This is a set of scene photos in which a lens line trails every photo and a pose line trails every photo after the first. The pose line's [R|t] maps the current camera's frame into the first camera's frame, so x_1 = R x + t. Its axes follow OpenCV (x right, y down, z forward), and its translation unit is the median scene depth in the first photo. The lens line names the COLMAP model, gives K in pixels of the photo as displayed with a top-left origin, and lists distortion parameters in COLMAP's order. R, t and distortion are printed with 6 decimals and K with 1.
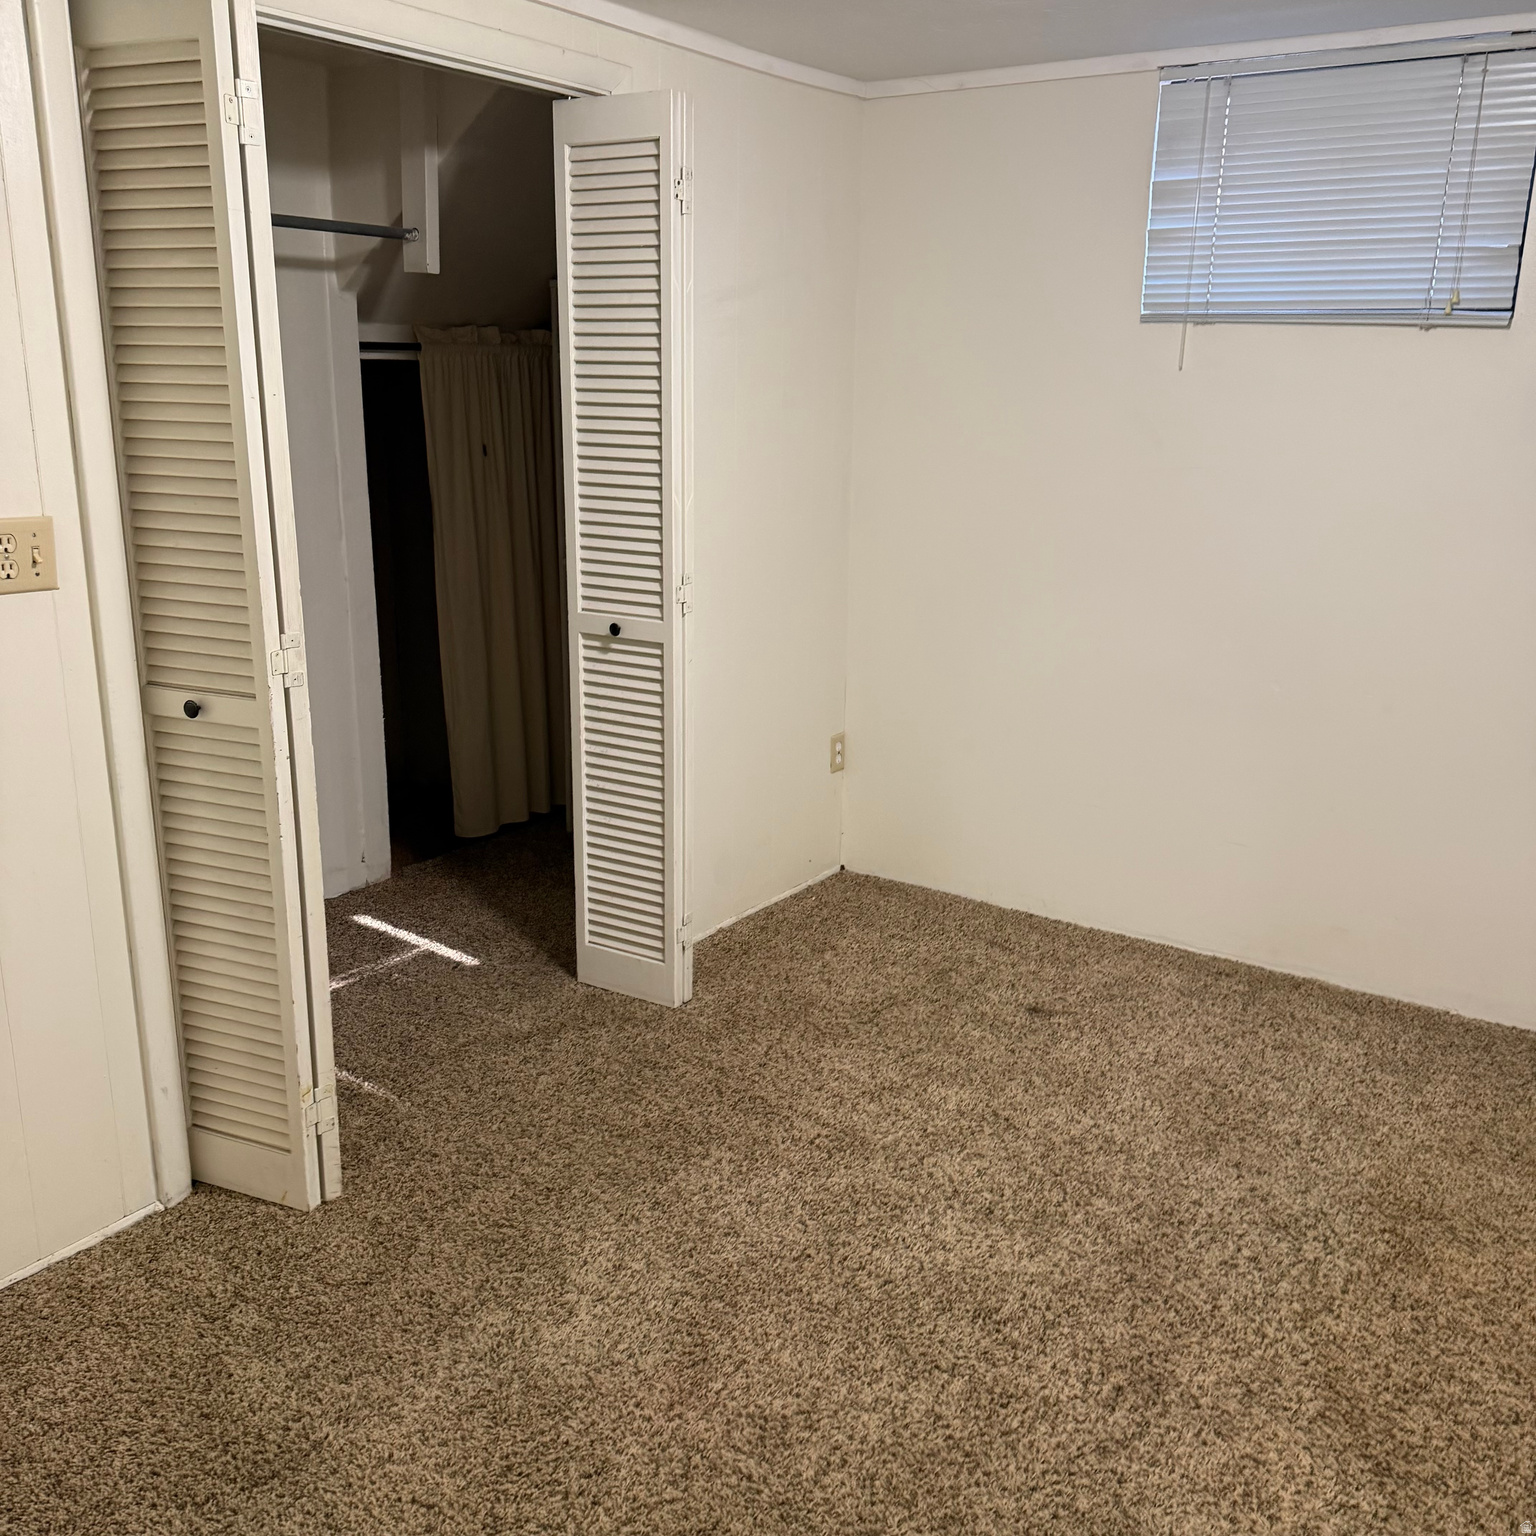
lens RADIAL K [[1441.2, 0, 761.4], [0, 1441.2, 760.2], [0, 0, 1]] dist [0.143250, -0.260152]
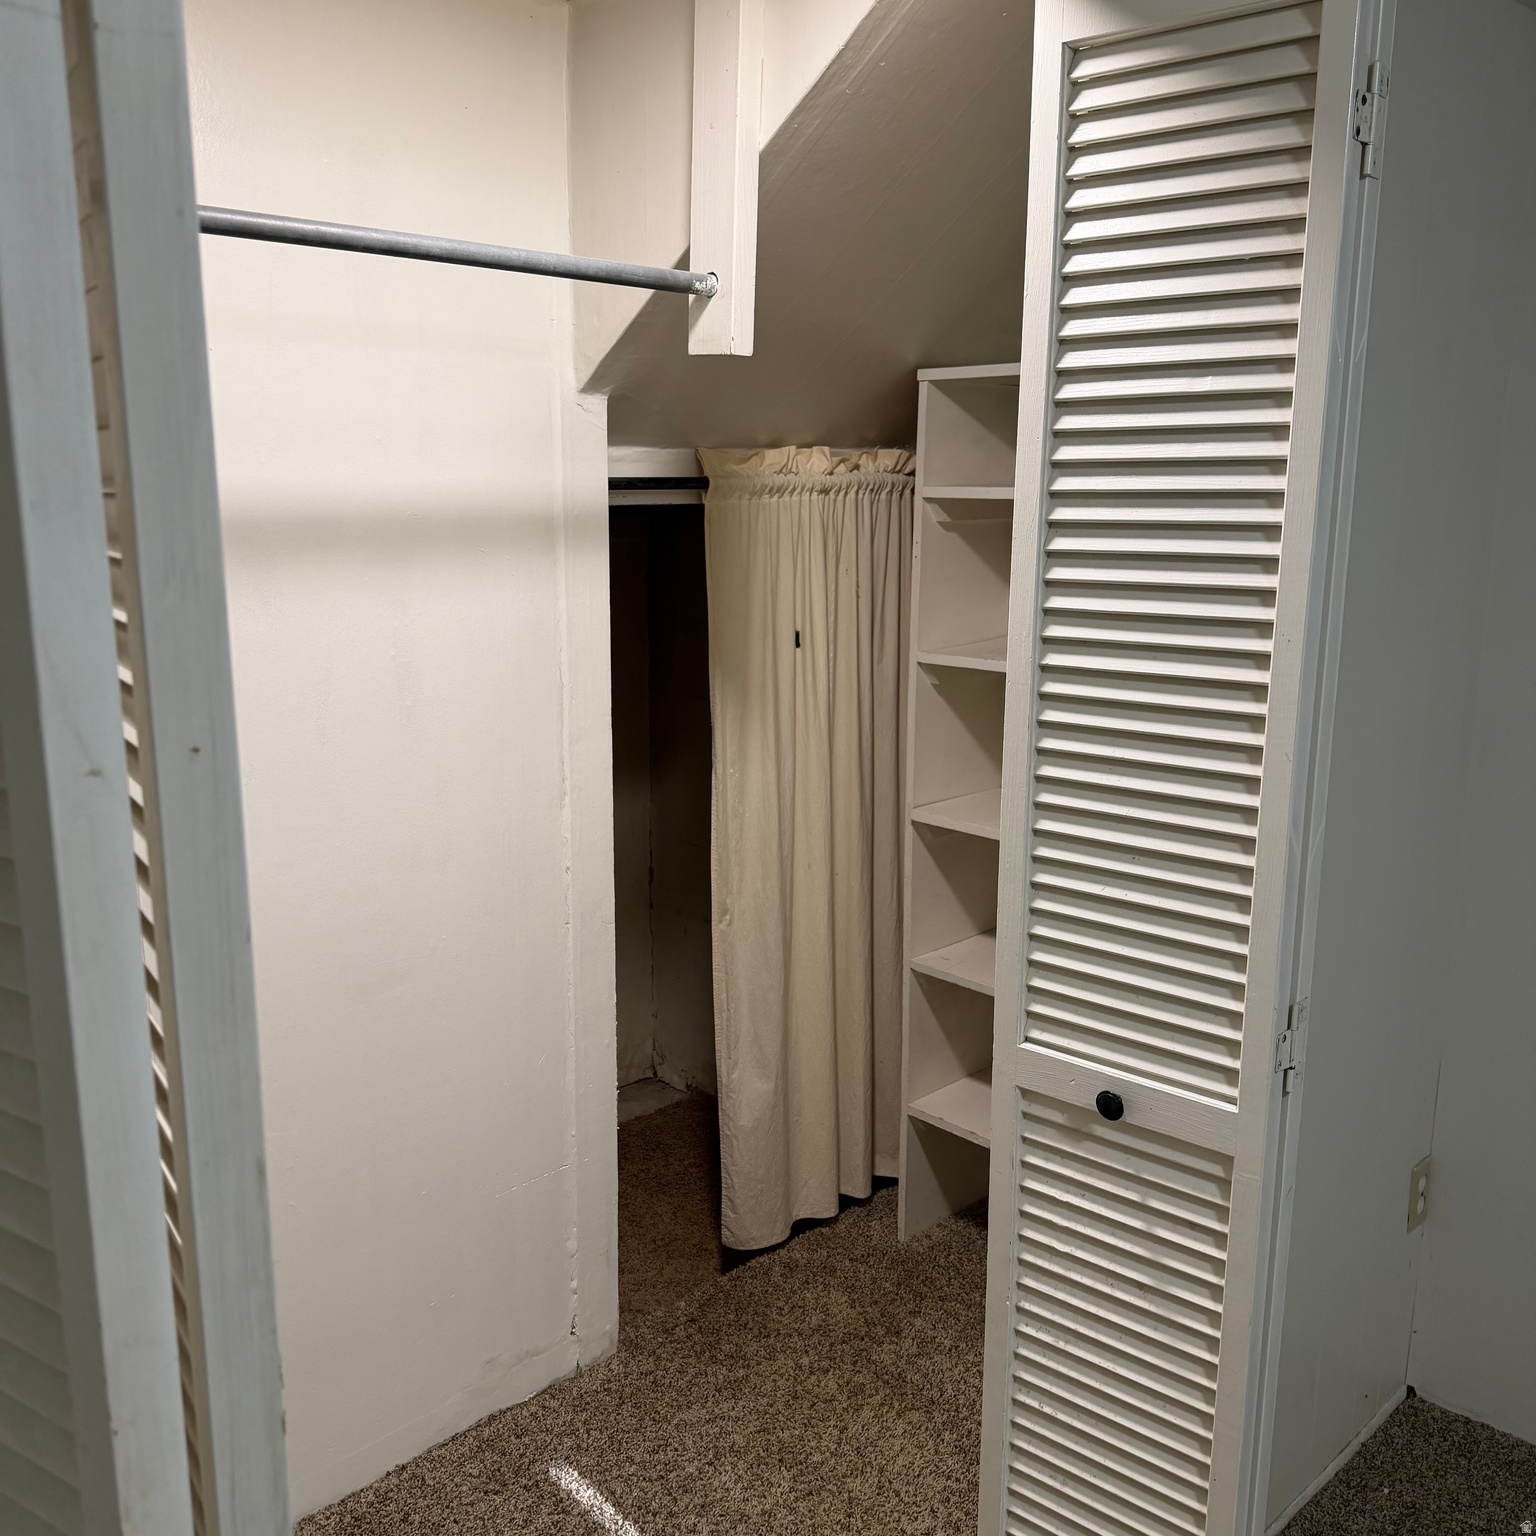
lens RADIAL K [[1441.2, 0, 761.4], [0, 1441.2, 760.2], [0, 0, 1]] dist [0.143250, -0.260152]
pose [[0.984981, 0.026458, -0.170623, -0.112551], [-0.038302, 0.997051, -0.066503, -0.136962], [0.168360, 0.072039, 0.983090, 0.448912]]
